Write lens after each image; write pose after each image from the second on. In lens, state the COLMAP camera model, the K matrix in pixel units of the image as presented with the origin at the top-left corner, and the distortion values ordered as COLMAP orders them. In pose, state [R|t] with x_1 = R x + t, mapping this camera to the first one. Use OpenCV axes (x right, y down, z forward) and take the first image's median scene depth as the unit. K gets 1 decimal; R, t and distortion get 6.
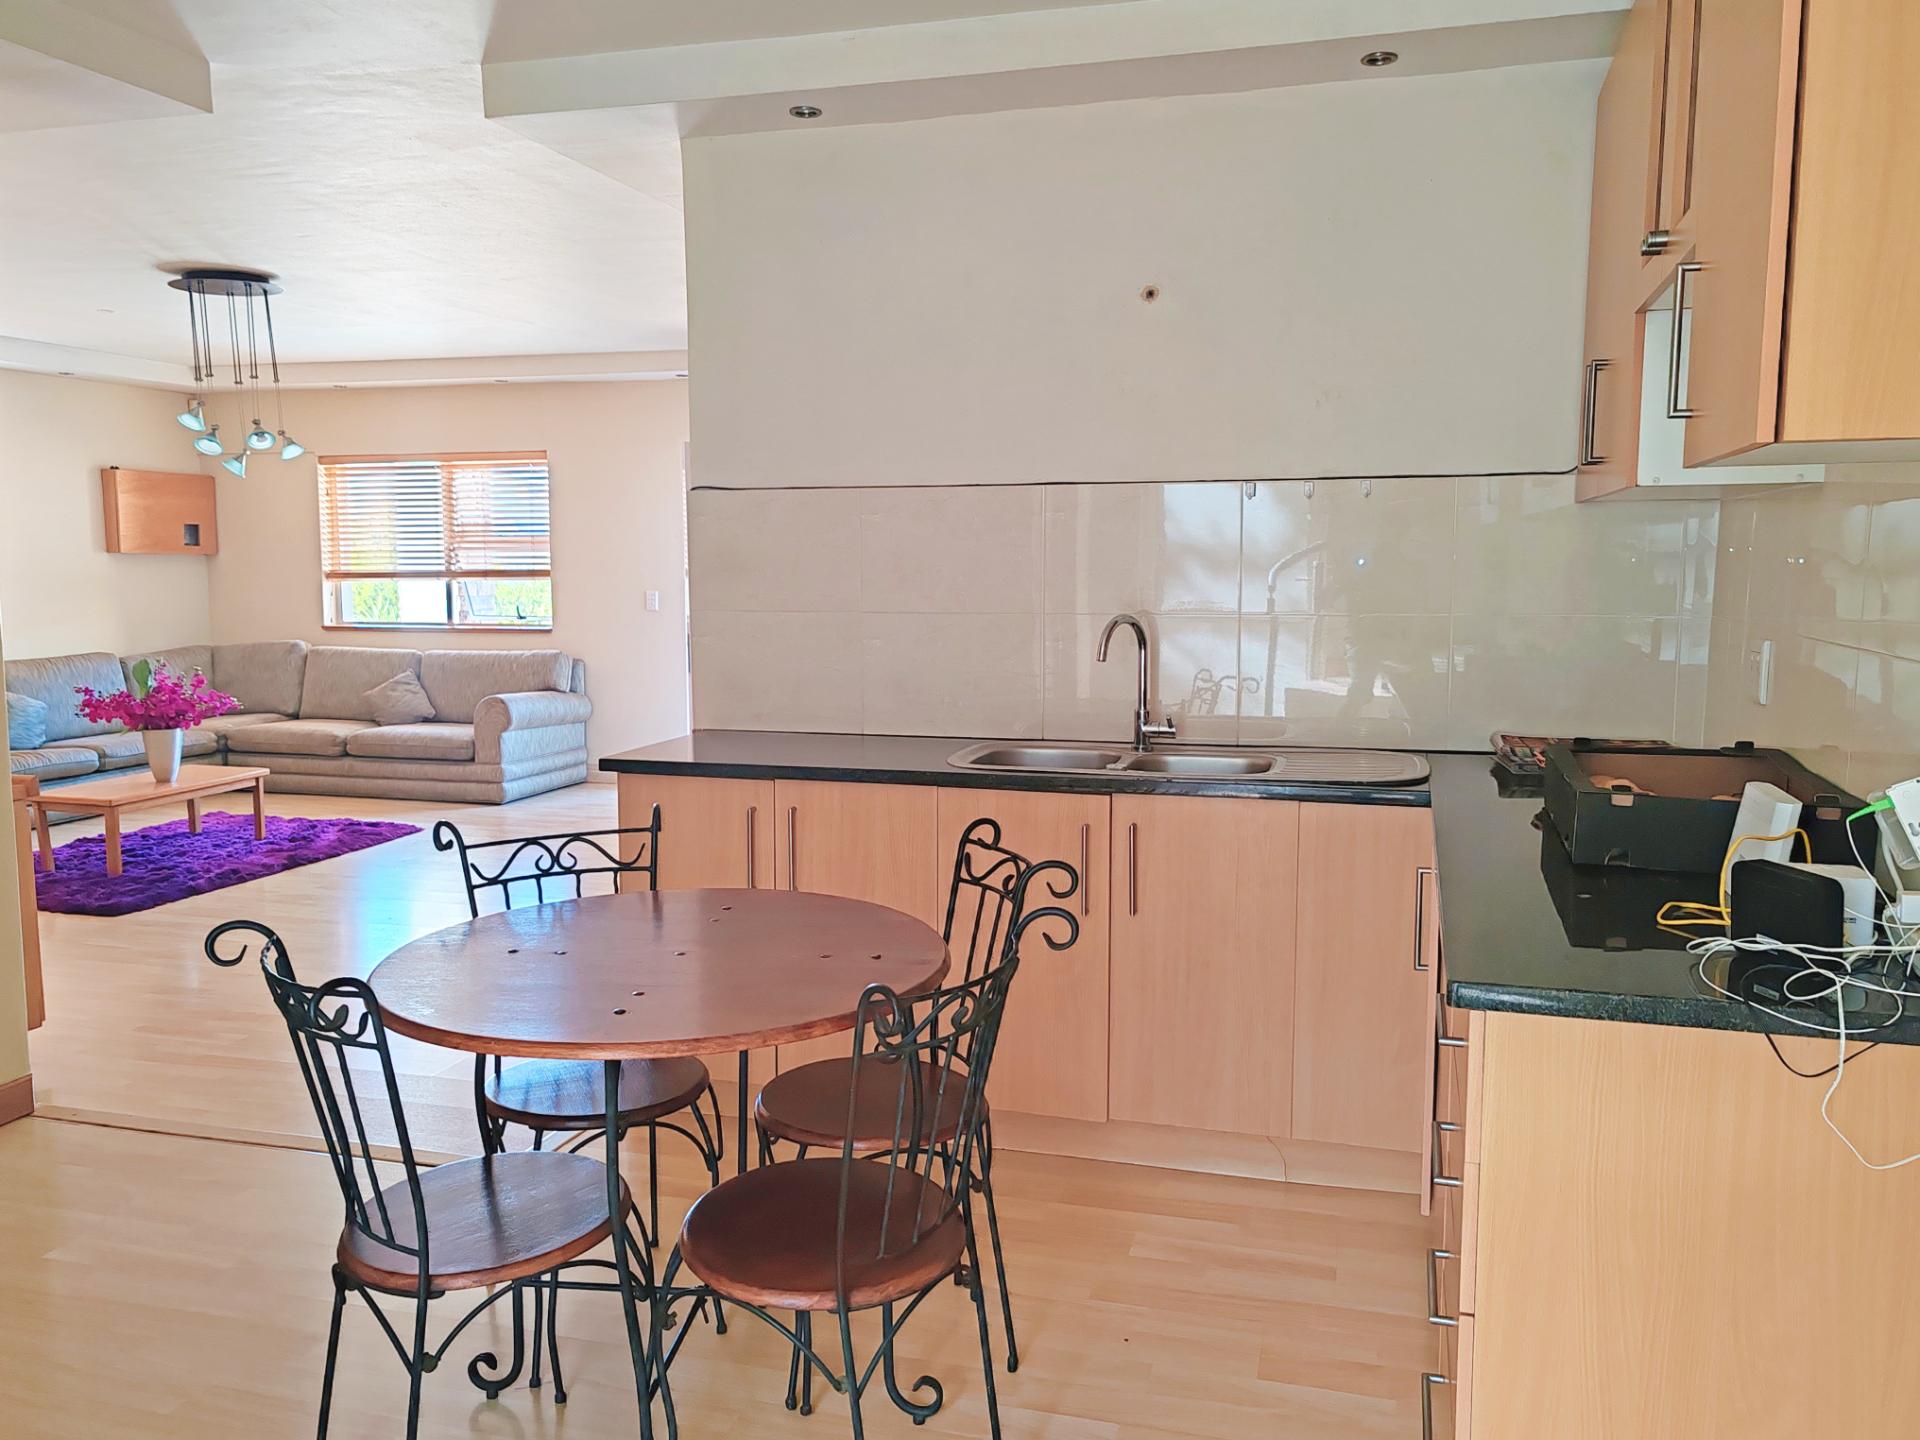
lens RADIAL K [[1473.4, 0, 960.0], [0, 1473.4, 720.0], [0, 0, 1]] dist [-0.005395, 0.058206]
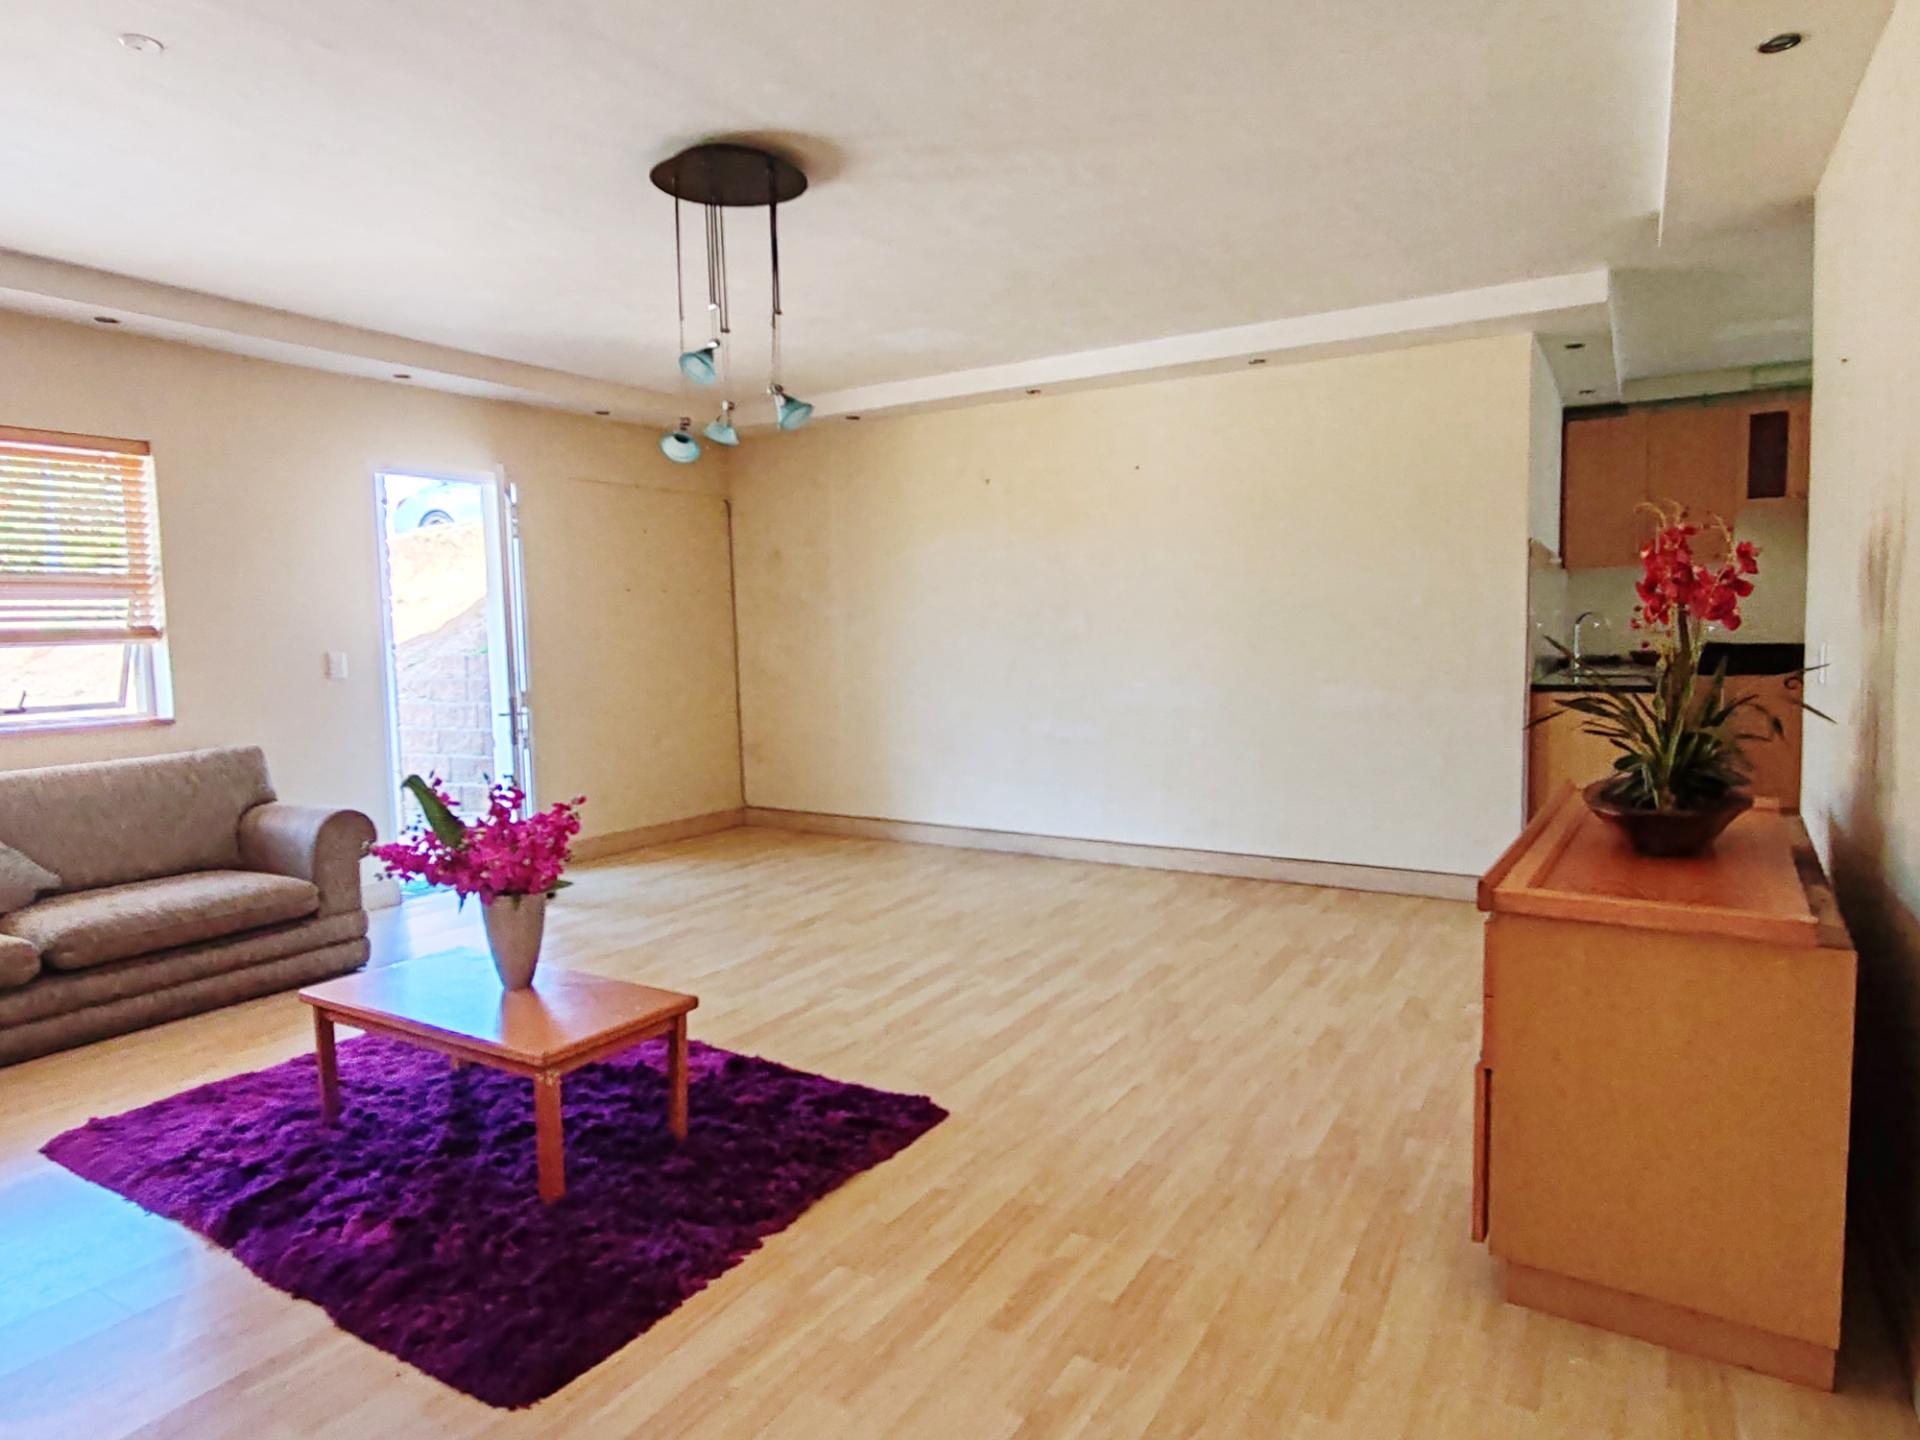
lens RADIAL K [[1163.8, 0, 960.0], [0, 1163.8, 720.0], [0, 0, 1]] dist [0.004256, 0.000502]
pose [[0.259469, -0.082584, 0.962214, -0.695301], [0.126541, 0.990654, 0.050902, -0.044488], [-0.957425, 0.108552, 0.267495, 0.548685]]
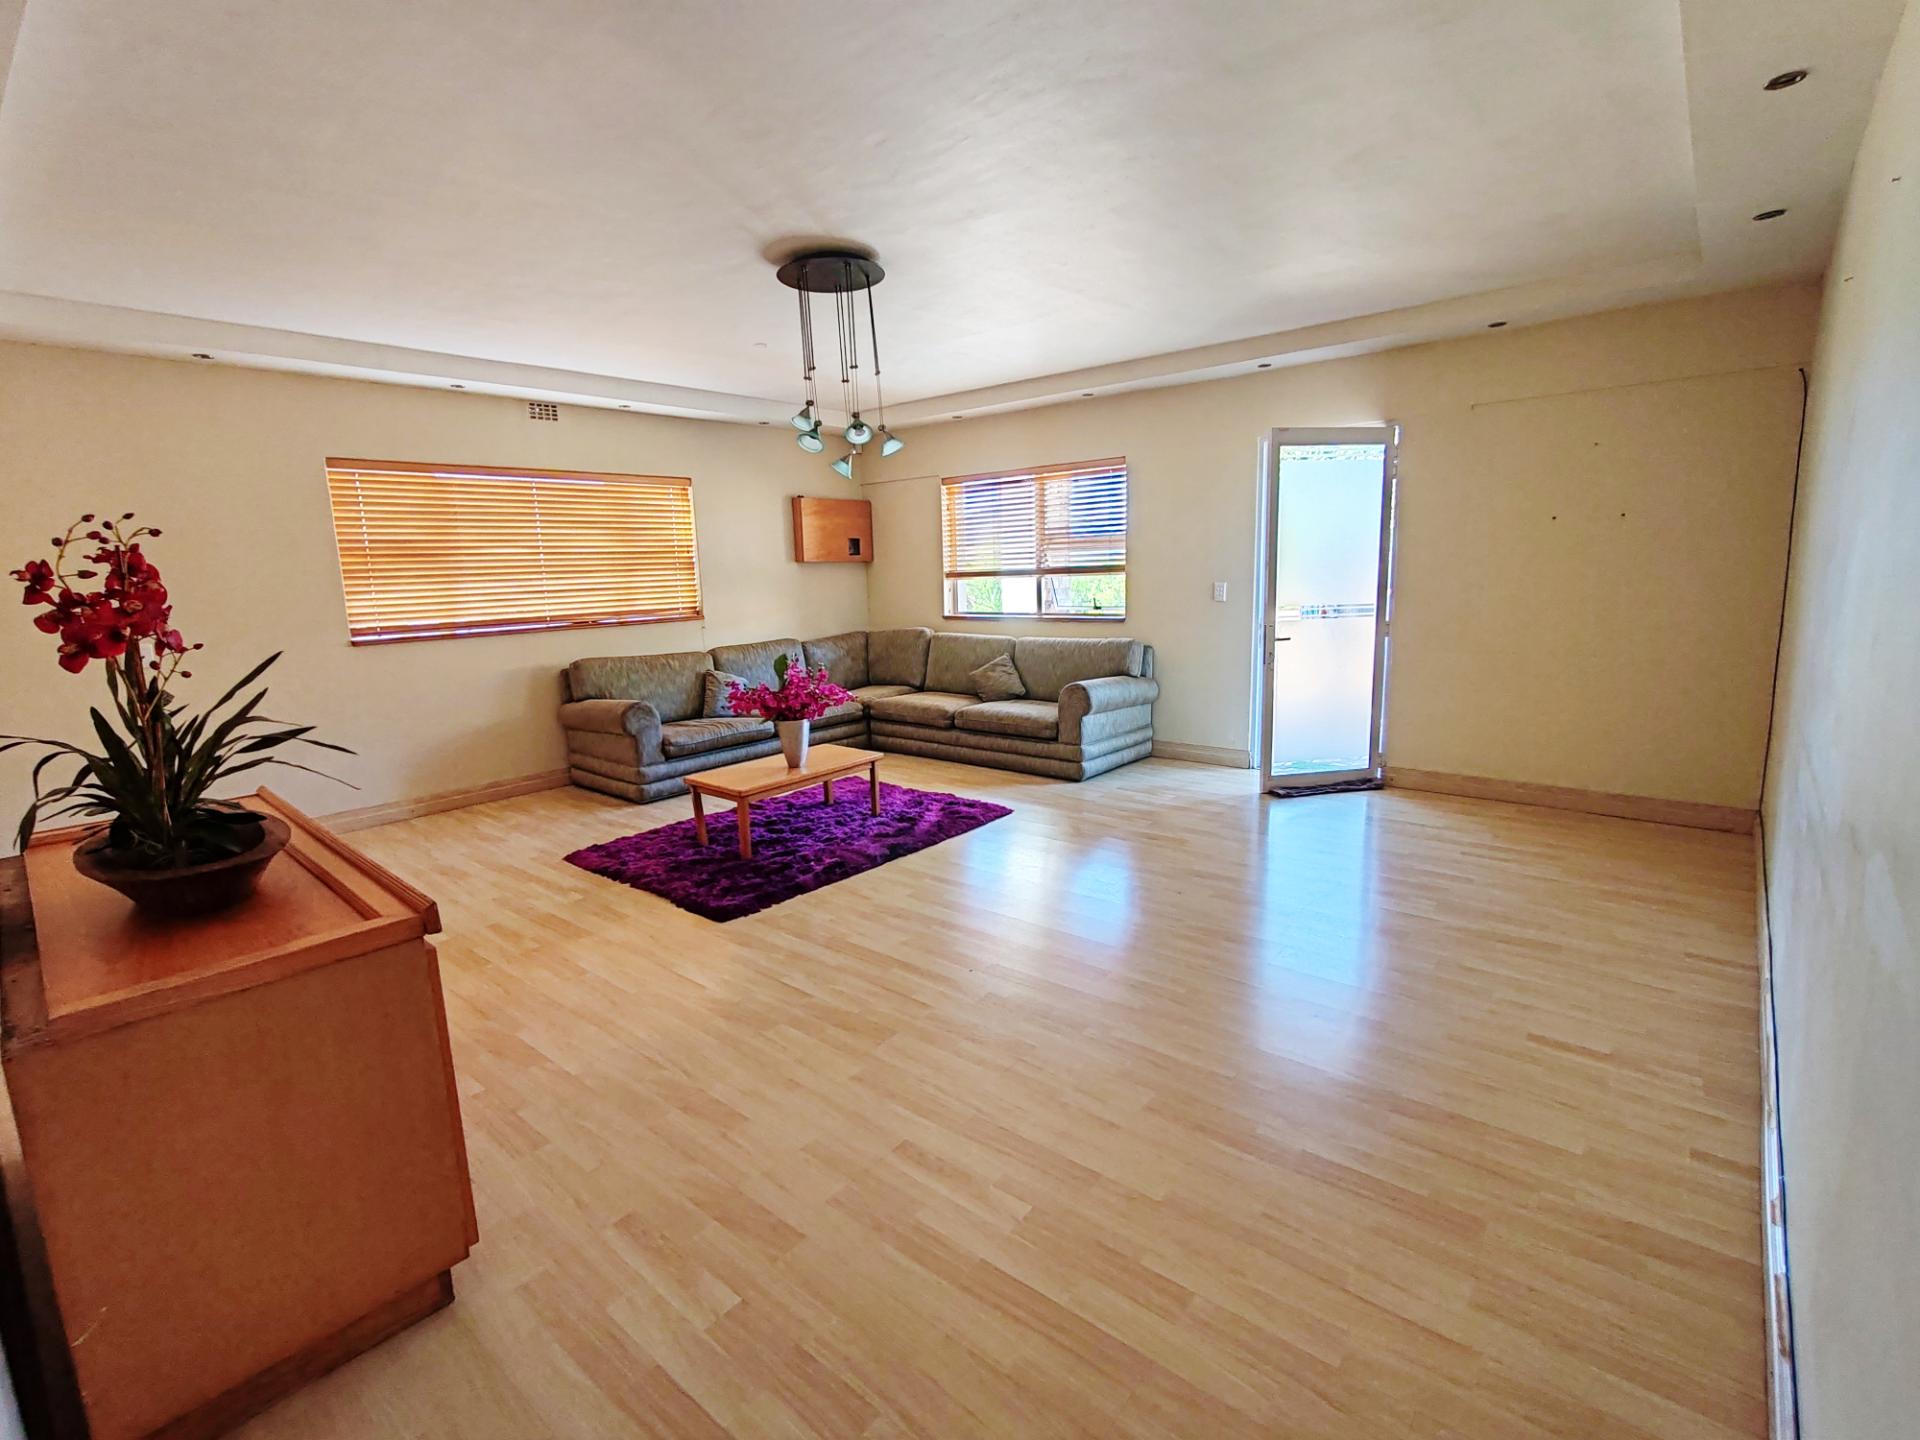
lens RADIAL K [[867.6, 0, 960.0], [0, 867.6, 720.0], [0, 0, 1]] dist [-0.003702, -0.000045]
pose [[0.913529, 0.043851, -0.404404, -0.124889], [-0.014639, 0.997072, 0.075048, -0.033450], [0.406511, -0.062638, 0.911496, 0.352110]]
